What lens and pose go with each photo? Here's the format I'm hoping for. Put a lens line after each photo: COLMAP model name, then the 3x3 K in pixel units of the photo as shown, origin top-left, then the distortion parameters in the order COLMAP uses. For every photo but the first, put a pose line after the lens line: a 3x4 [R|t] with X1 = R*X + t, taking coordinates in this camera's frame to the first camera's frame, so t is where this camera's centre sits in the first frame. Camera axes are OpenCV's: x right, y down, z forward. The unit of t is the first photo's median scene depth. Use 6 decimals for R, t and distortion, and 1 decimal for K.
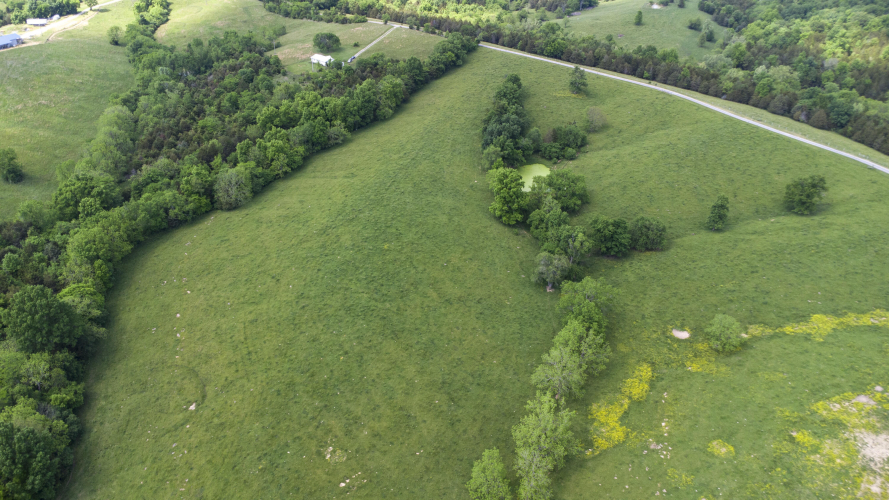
lens RADIAL K [[649.8, 0, 446.9], [0, 649.8, 248.8], [0, 0, 1]] dist [0.032216, -0.044356]
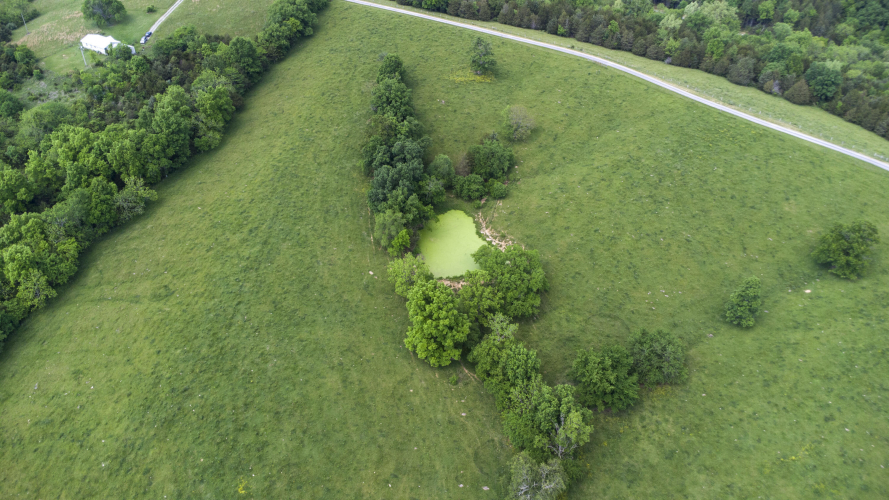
lens RADIAL K [[649.8, 0, 446.9], [0, 649.8, 248.8], [0, 0, 1]] dist [0.032216, -0.044356]
pose [[0.972823, -0.144982, 0.180544, 0.004237], [0.116046, 0.979997, 0.161678, -0.195916], [-0.200372, -0.136332, 0.970188, 0.325536]]
